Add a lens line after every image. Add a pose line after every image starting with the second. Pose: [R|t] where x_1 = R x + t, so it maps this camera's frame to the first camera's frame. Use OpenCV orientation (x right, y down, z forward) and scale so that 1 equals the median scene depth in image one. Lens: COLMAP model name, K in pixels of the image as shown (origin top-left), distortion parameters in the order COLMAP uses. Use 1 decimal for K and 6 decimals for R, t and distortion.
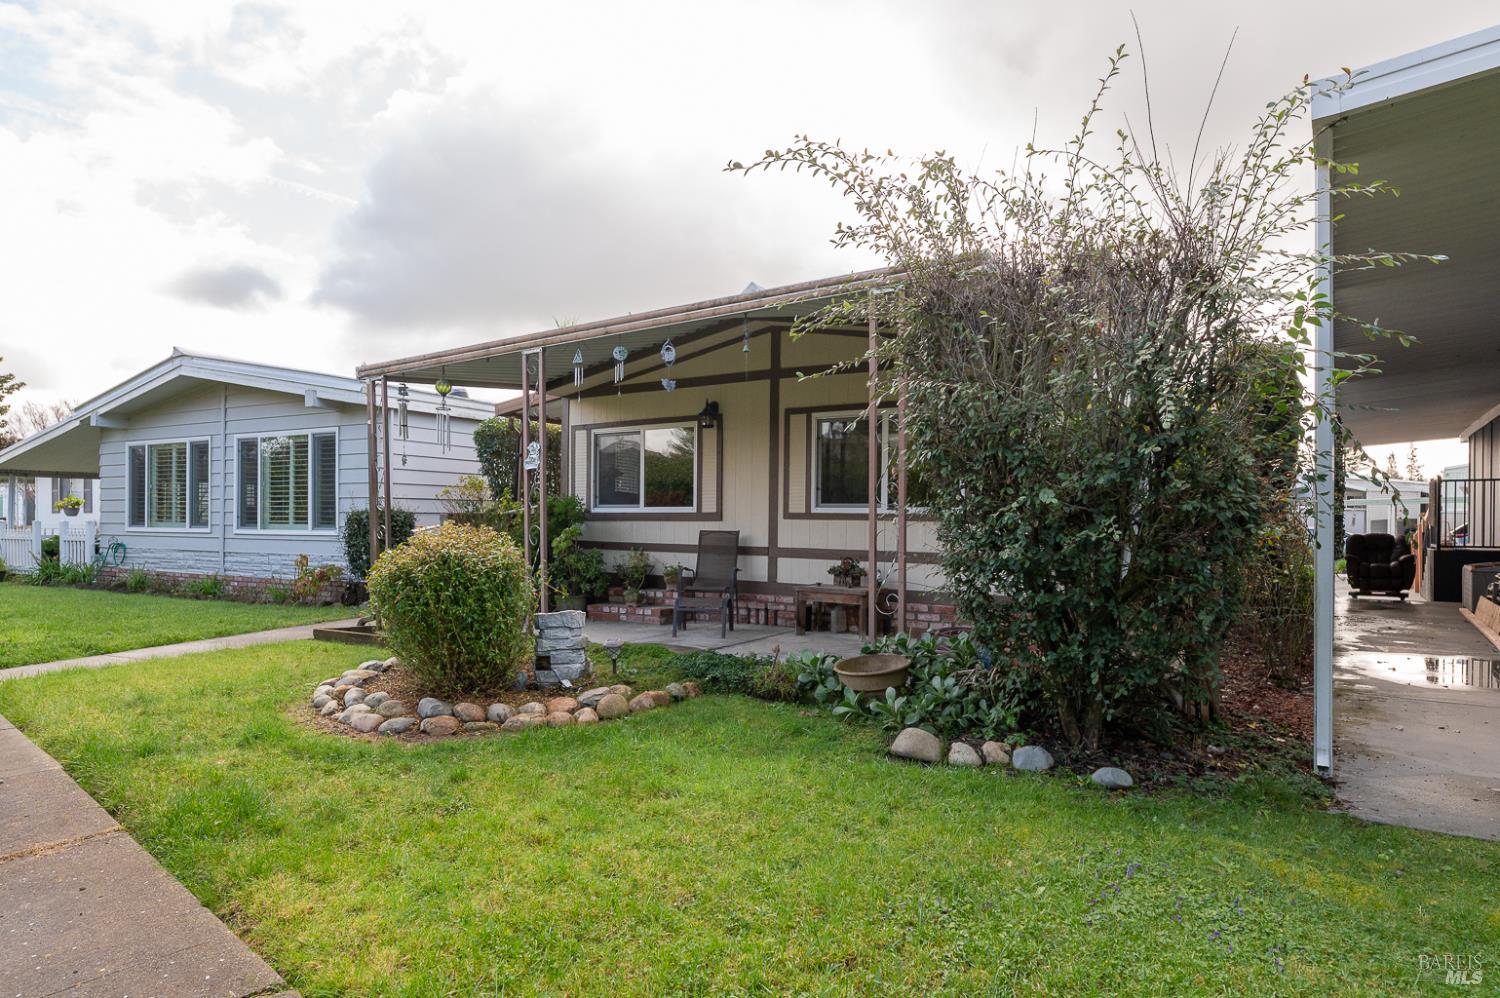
lens RADIAL K [[825.9, 0, 688.4], [0, 825.9, 526.2], [0, 0, 1]] dist [0.004309, -0.001639]
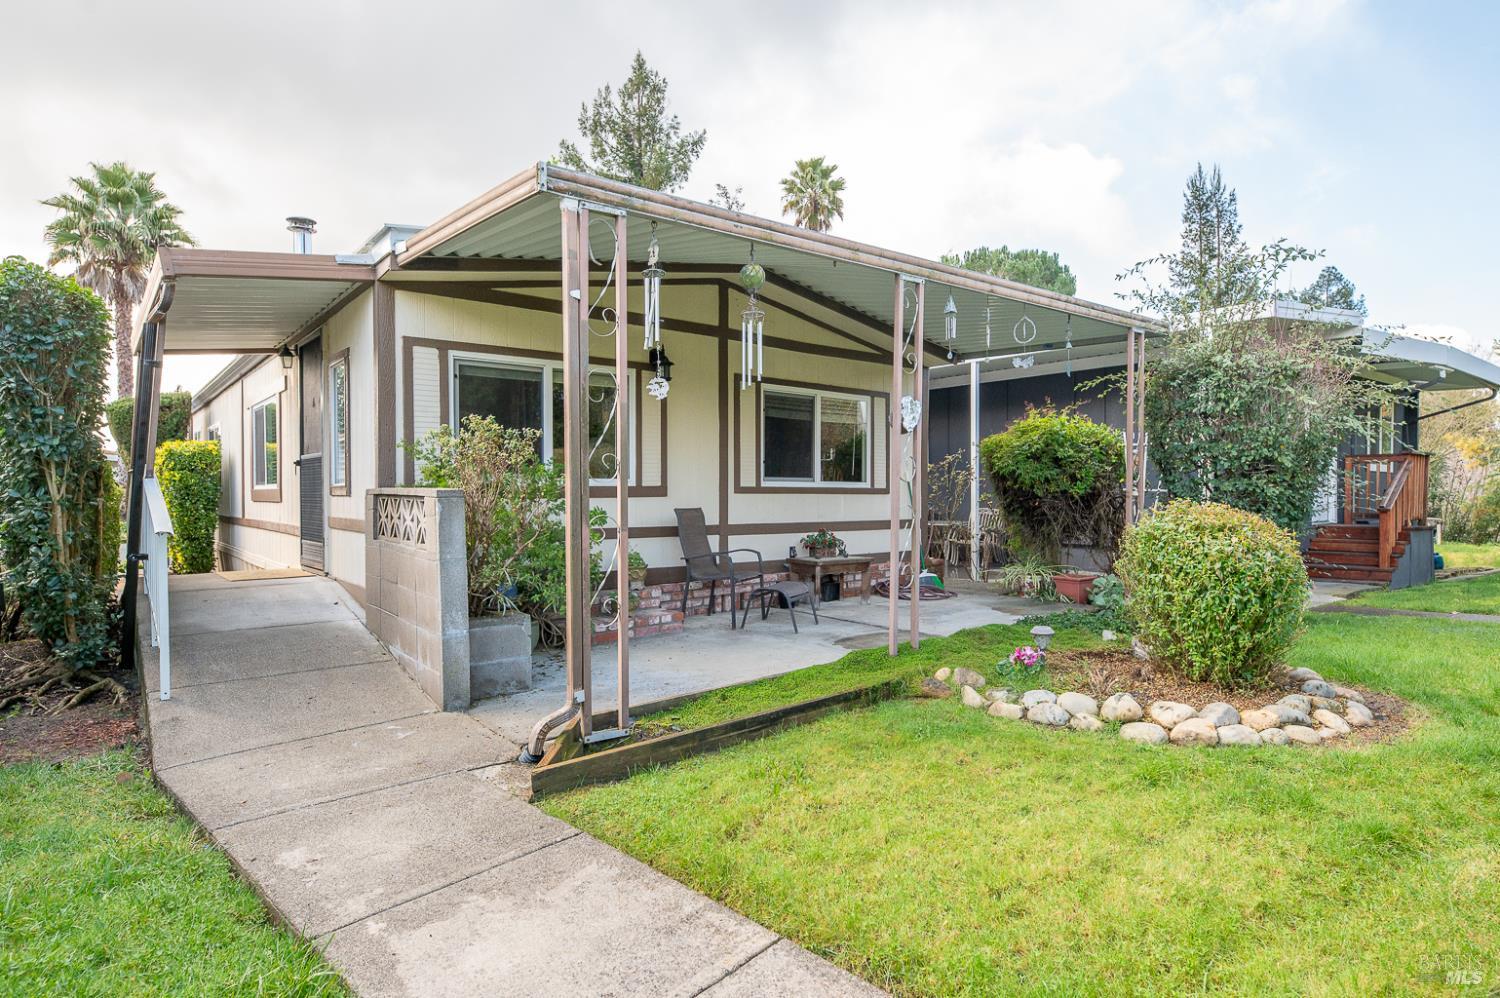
lens RADIAL K [[825.9, 0, 744.8], [0, 825.9, 499.4], [0, 0, 1]] dist [0.004309, -0.001639]
pose [[0.273058, -0.017223, 0.961843, -1.651672], [0.012753, 0.999817, 0.014283, -0.032297], [-0.961913, 0.008366, 0.273227, 1.591725]]
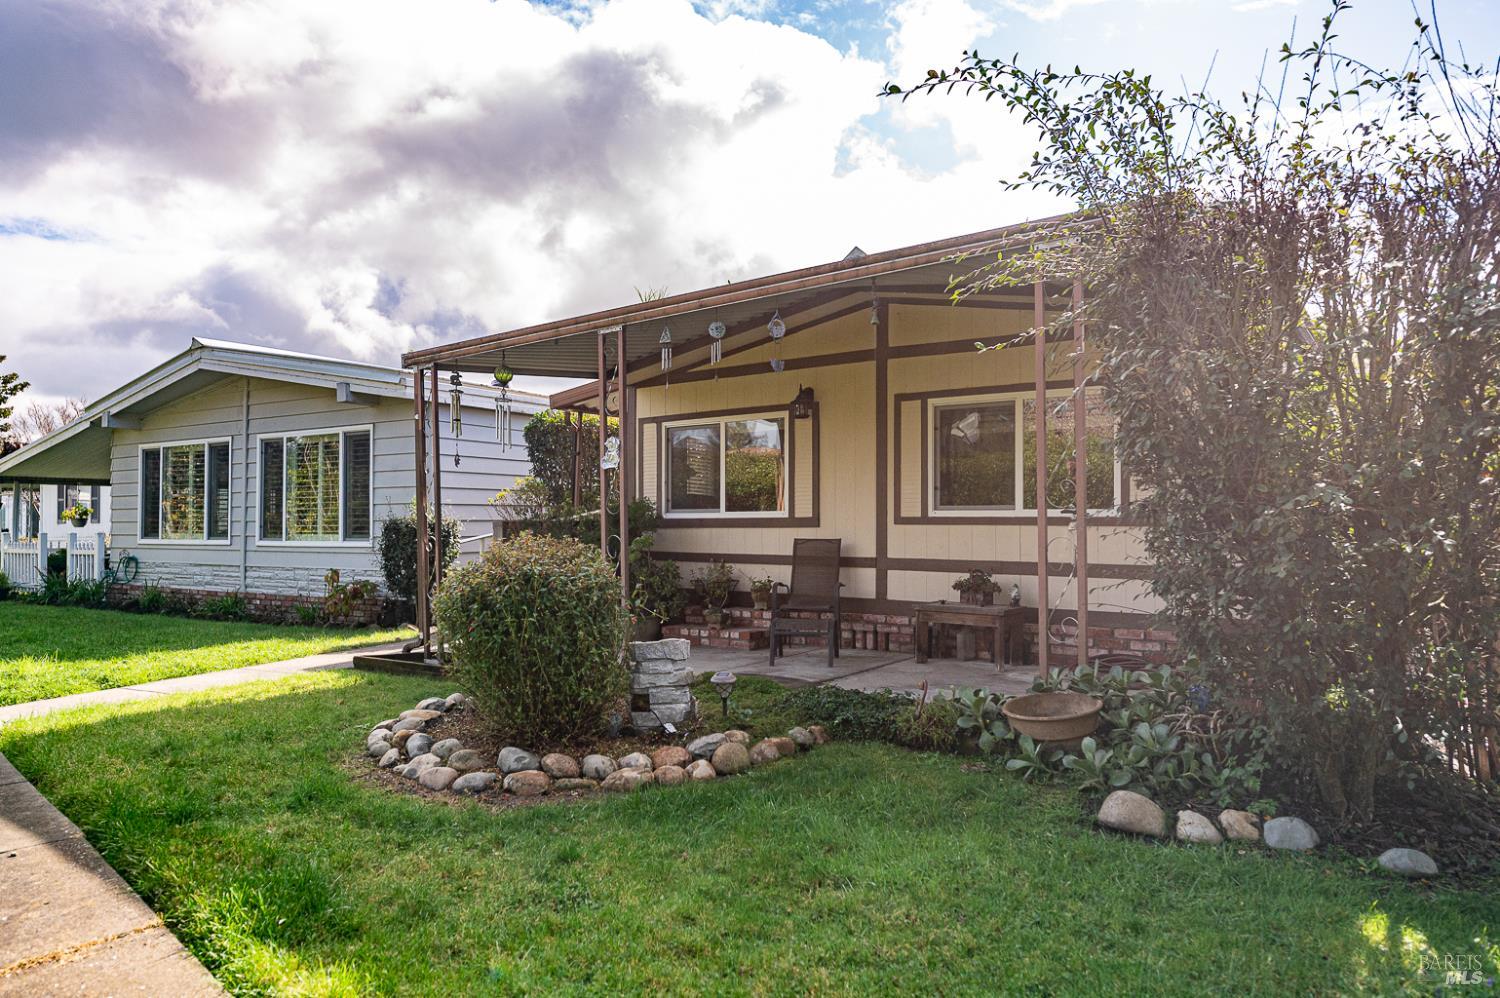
lens RADIAL K [[938.4, 0, 702.1], [0, 938.4, 507.2], [0, 0, 1]] dist [0.003474, -0.000110]
pose [[0.998514, -0.009331, -0.053696, -0.063974], [0.007878, 0.999599, -0.027210, -0.003490], [0.053928, 0.026747, 0.998187, 0.064792]]
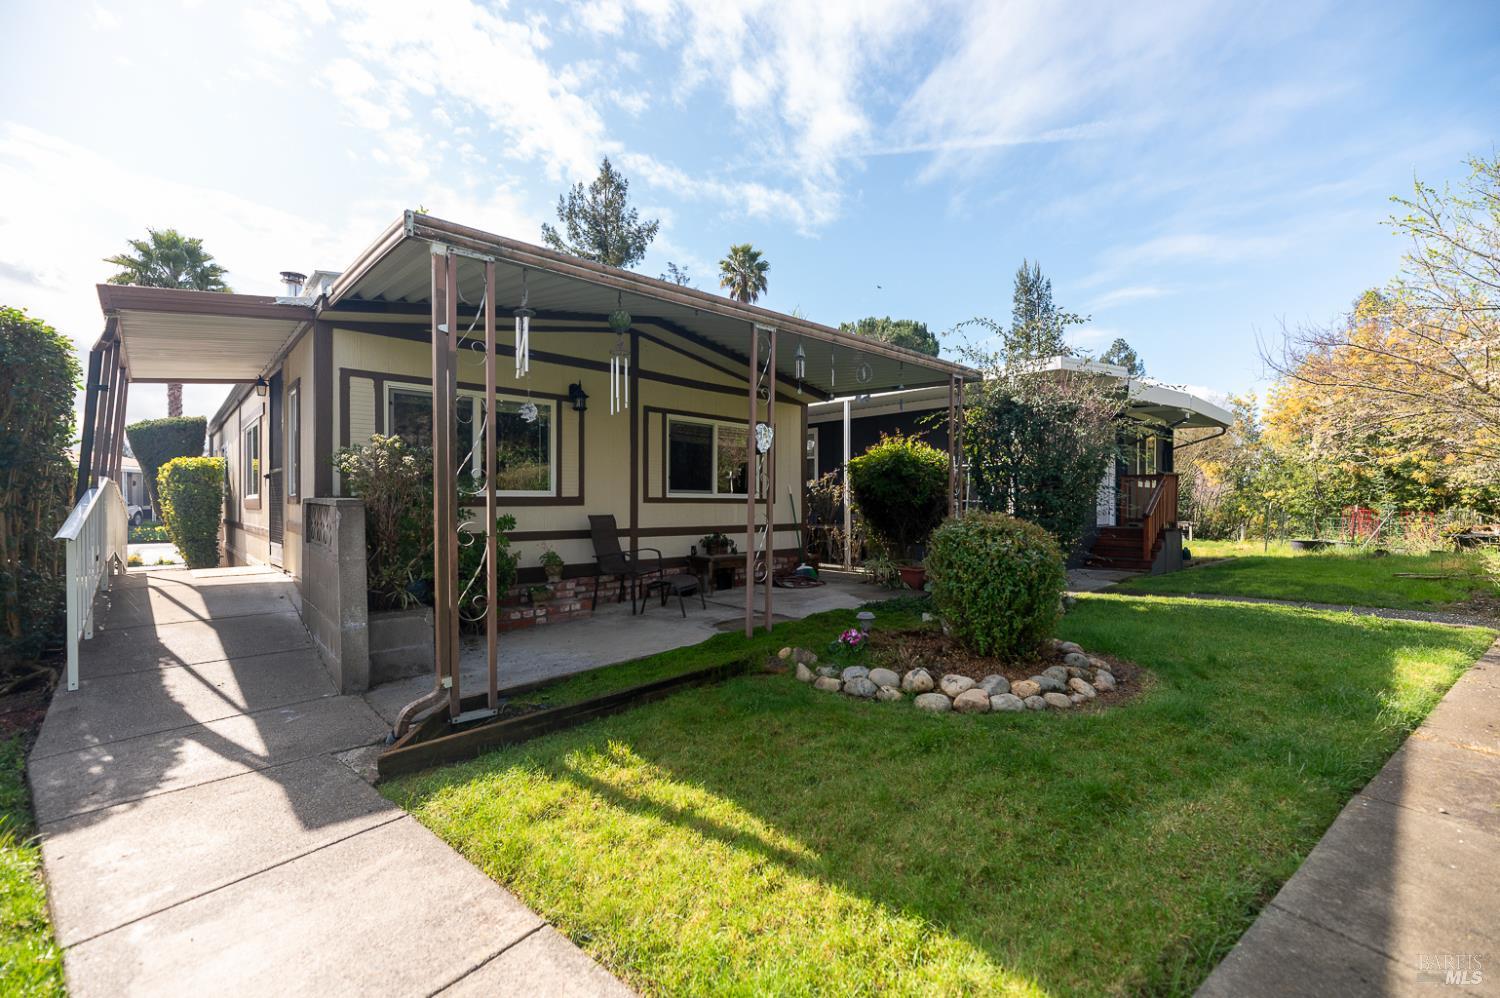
lens RADIAL K [[632.2, 0, 752.4], [0, 632.2, 500.8], [0, 0, 1]] dist [-0.005192, 0.001241]
pose [[0.191030, -0.007344, 0.981557, -1.520831], [0.010022, 0.999934, 0.005531, -0.031842], [-0.981533, 0.008781, 0.191091, 1.485093]]
